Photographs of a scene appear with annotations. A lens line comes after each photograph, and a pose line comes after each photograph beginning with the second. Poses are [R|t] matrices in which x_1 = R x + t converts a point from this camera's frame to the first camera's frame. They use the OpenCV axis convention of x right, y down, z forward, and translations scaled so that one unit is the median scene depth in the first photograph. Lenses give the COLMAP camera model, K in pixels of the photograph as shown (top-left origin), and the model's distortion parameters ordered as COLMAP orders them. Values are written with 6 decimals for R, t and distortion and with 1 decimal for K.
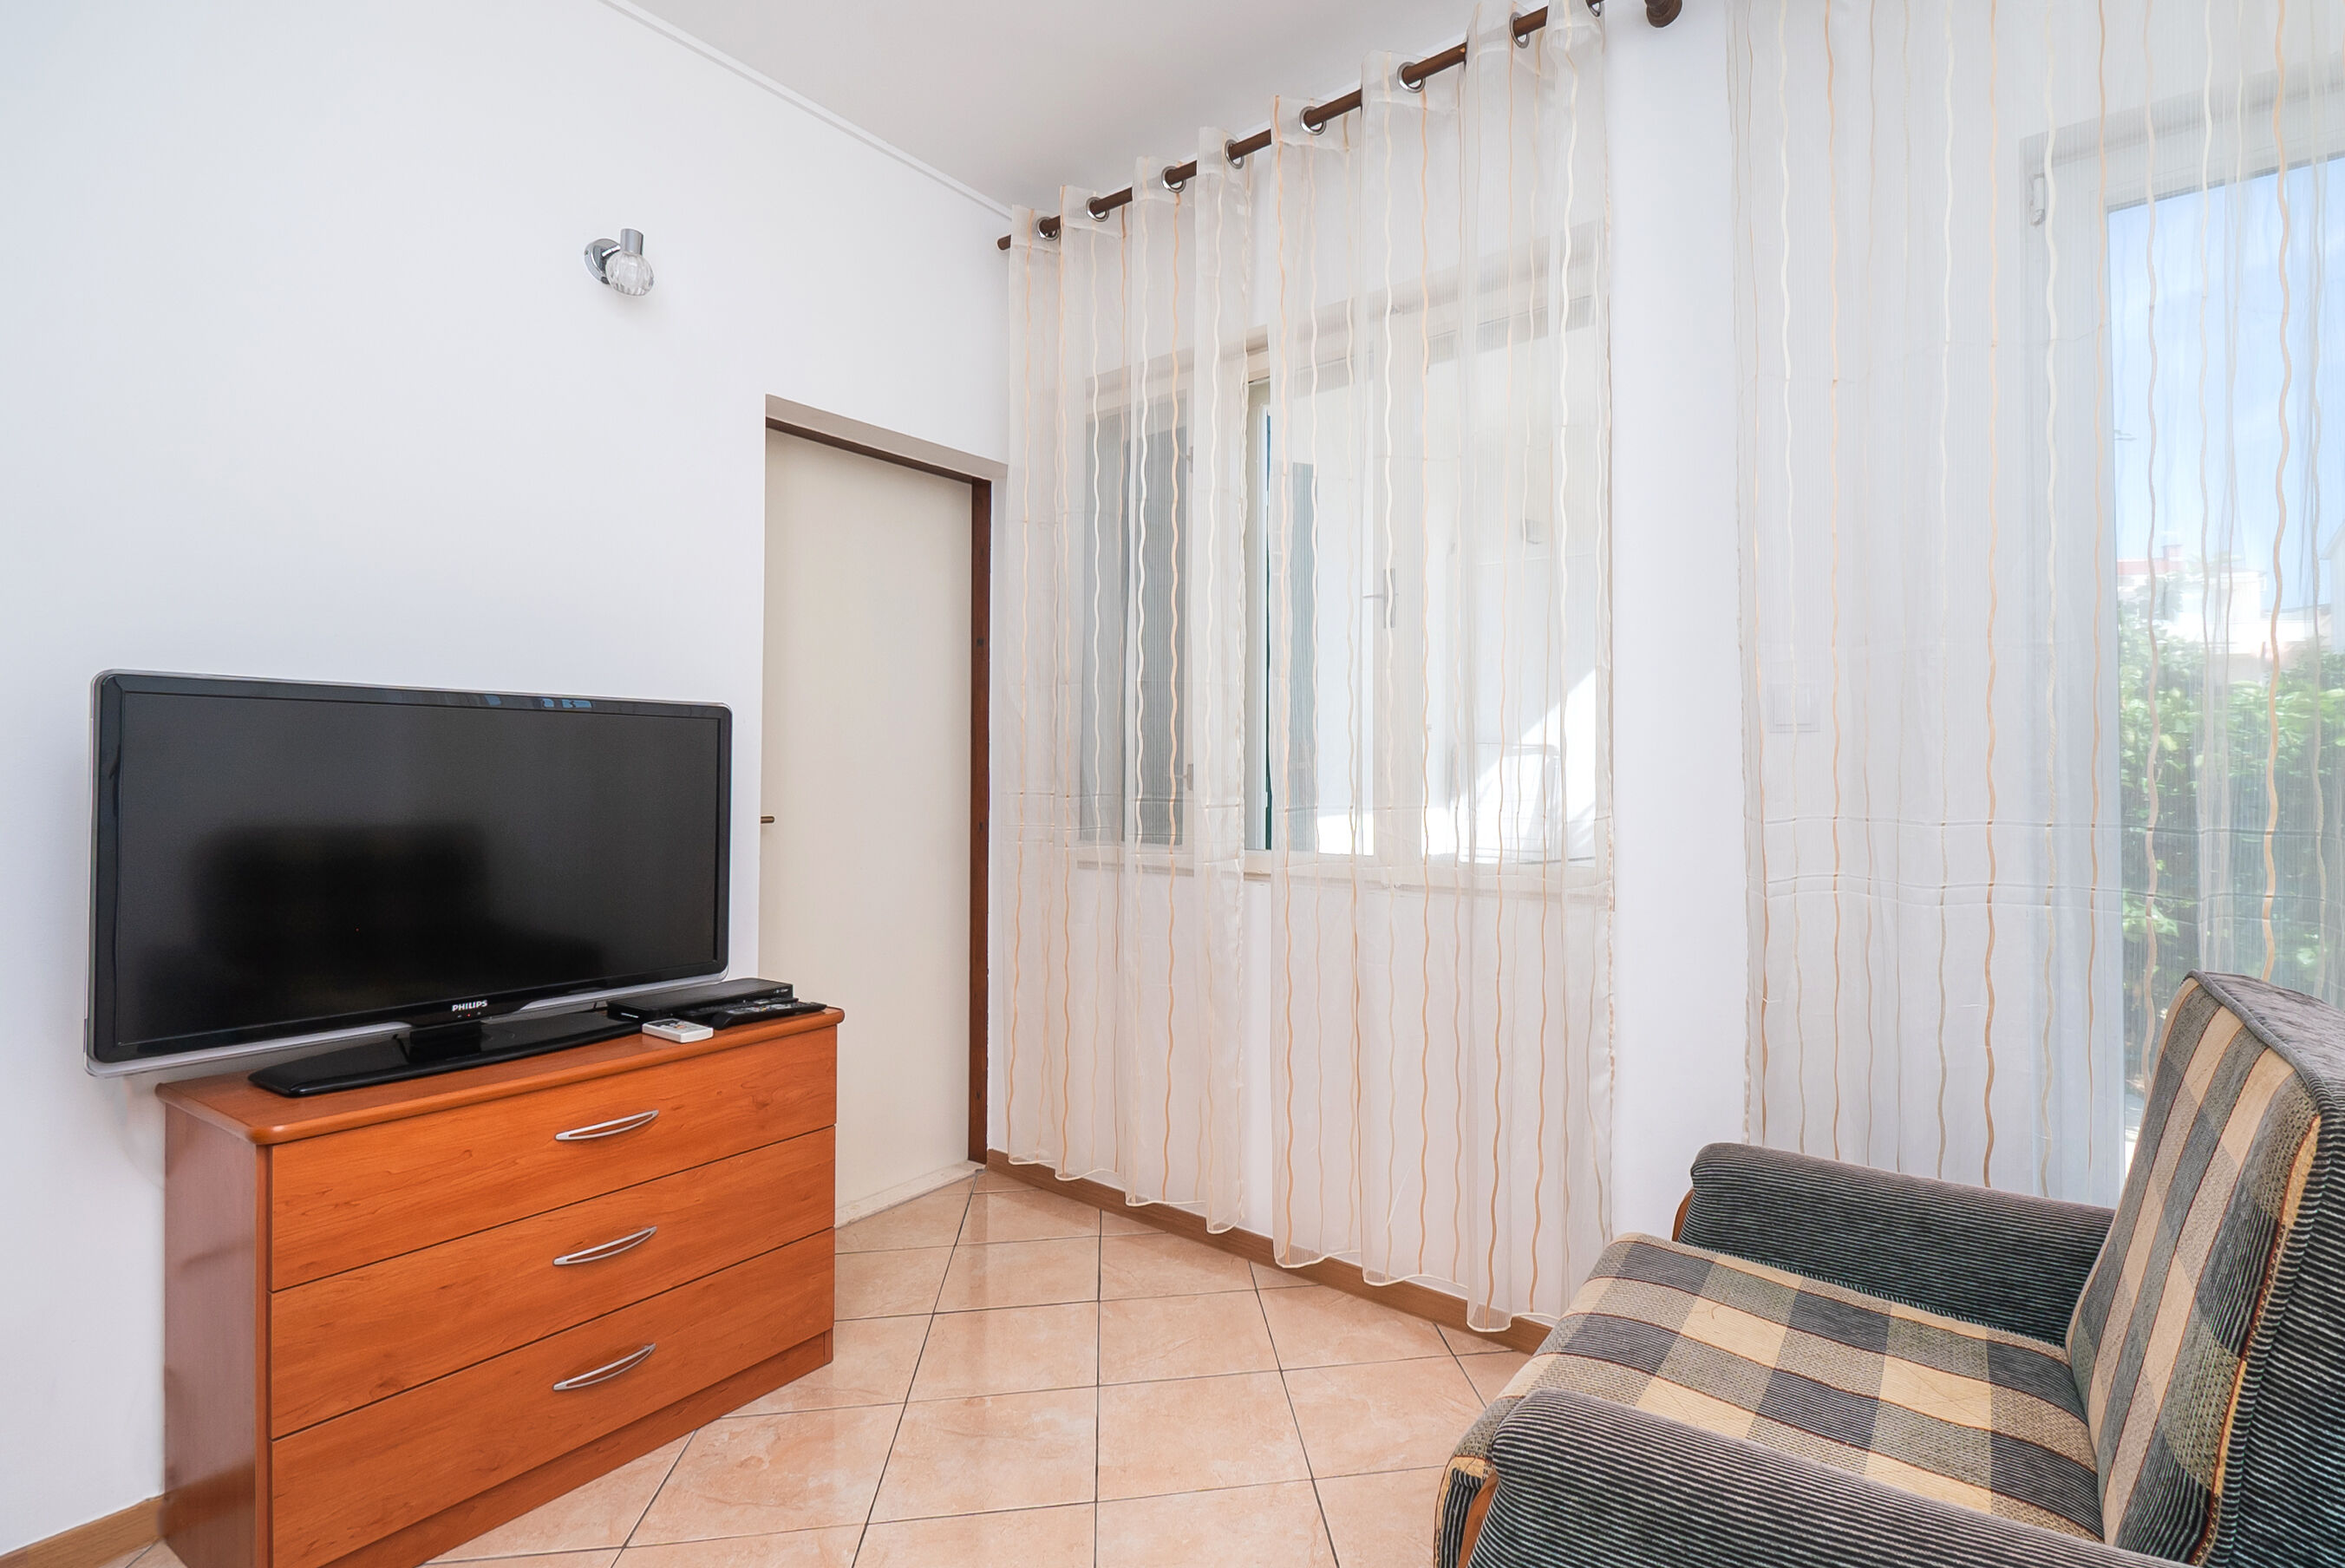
lens RADIAL K [[1121.7, 0, 1236.9], [0, 1121.7, 729.1], [0, 0, 1]] dist [0.012742, -0.012562]
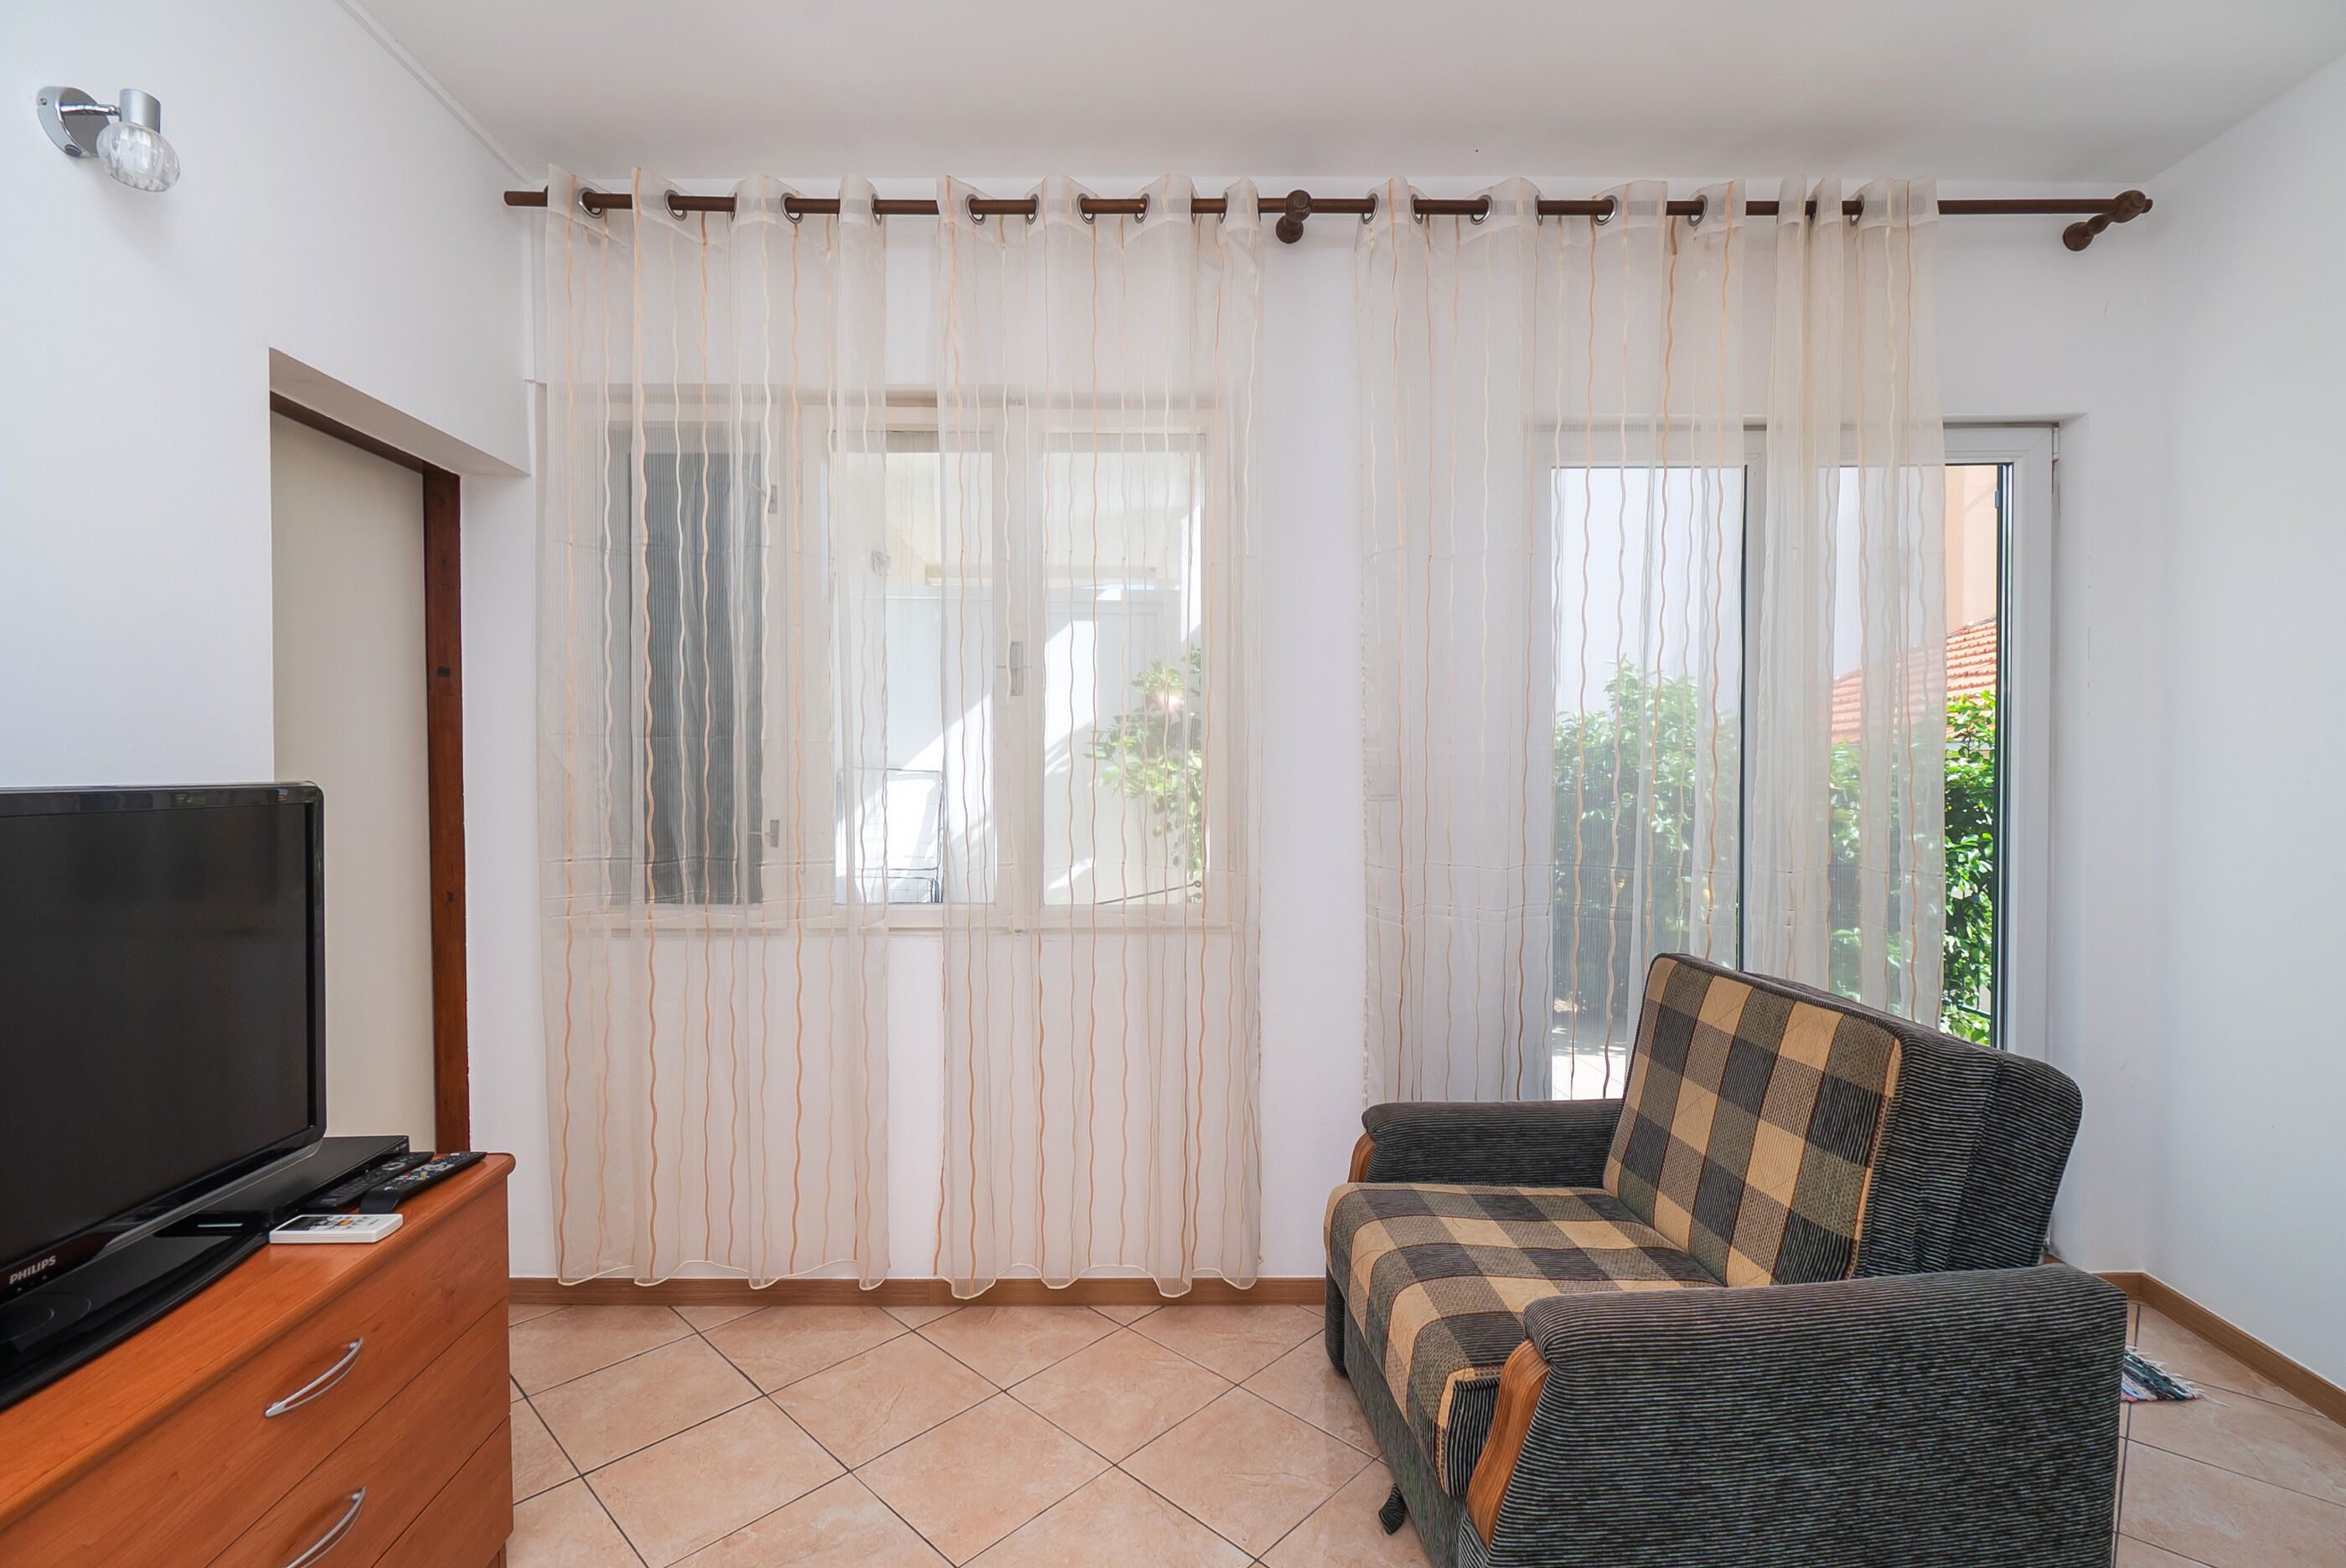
lens RADIAL K [[1077.9, 0, 1145.4], [0, 1077.9, 756.1], [0, 0, 1]] dist [-0.001693, -0.003519]
pose [[0.797497, -0.002530, 0.603318, -0.511428], [-0.015927, 0.999554, 0.025246, -0.076242], [-0.603113, -0.029743, 0.797101, 0.114815]]
